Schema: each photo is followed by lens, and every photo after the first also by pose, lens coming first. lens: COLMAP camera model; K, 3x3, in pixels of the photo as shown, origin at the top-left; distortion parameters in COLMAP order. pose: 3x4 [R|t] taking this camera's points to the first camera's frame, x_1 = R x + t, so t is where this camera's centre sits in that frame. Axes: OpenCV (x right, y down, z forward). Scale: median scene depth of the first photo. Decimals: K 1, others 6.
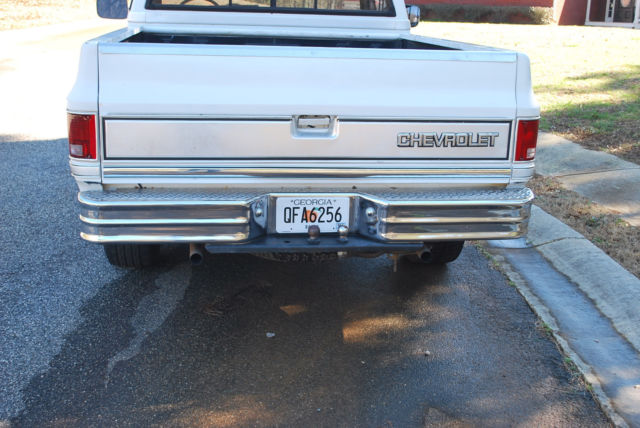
lens RADIAL K [[876.3, 0, 320.0], [0, 876.3, 214.0], [0, 0, 1]] dist [-0.015337, -0.030580]
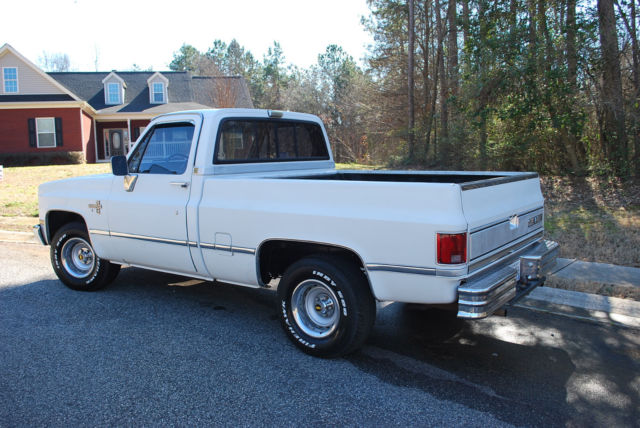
lens RADIAL K [[637.6, 0, 320.0], [0, 637.6, 214.0], [0, 0, 1]] dist [-0.087241, -0.007195]
pose [[0.635478, -0.120492, 0.762660, -1.105285], [0.215953, 0.976065, -0.025732, -0.150065], [-0.741305, 0.181051, 0.646288, 0.459877]]
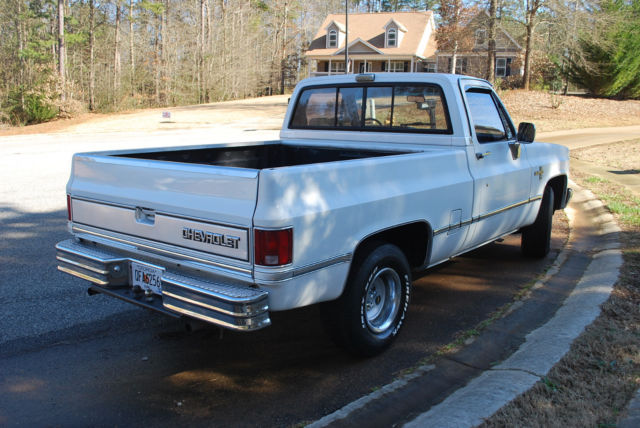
lens RADIAL K [[637.6, 0, 320.0], [0, 637.6, 214.0], [0, 0, 1]] dist [-0.087241, -0.007195]
pose [[0.648313, 0.095647, -0.755342, 0.904371], [-0.173943, 0.984448, -0.024637, -0.120700], [0.741238, 0.147359, 0.654867, 0.521001]]
